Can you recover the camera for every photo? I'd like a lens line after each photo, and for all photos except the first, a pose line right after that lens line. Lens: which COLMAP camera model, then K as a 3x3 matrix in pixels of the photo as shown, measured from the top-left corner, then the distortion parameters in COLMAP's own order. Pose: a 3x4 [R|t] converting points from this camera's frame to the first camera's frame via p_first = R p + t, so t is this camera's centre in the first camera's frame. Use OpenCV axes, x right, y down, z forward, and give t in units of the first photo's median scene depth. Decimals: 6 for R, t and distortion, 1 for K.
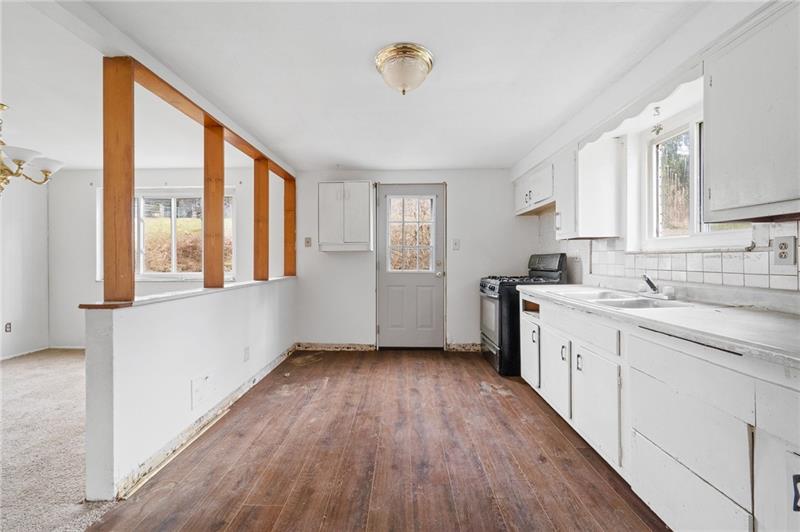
lens RADIAL K [[320.4, 0, 383.8], [0, 320.4, 259.4], [0, 0, 1]] dist [0.002069, -0.001449]
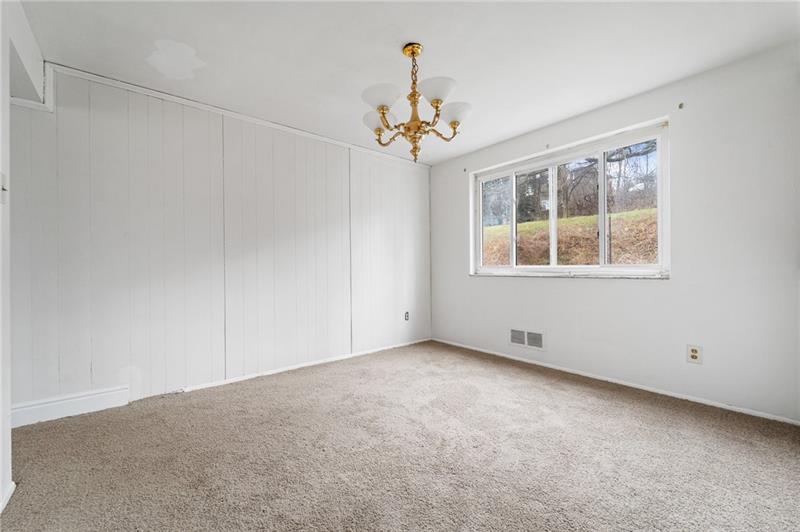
lens RADIAL K [[320.4, 0, 402.9], [0, 320.4, 267.2], [0, 0, 1]] dist [0.002069, -0.001449]
pose [[0.680258, -0.001742, -0.732971, -0.534841], [0.006646, 0.999971, 0.003792, 0.061204], [0.732943, -0.007451, 0.680249, 0.358369]]
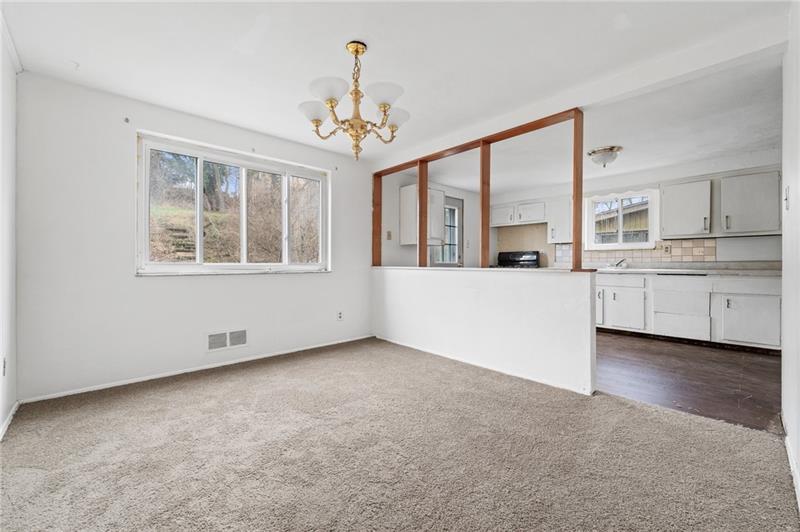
lens RADIAL K [[320.4, 0, 386.8], [0, 320.4, 262.8], [0, 0, 1]] dist [0.002069, -0.001449]
pose [[0.725861, 0.005984, 0.687815, -1.454122], [-0.004853, 0.999982, -0.003579, 0.063860], [-0.687824, -0.000740, 0.725877, 0.297966]]
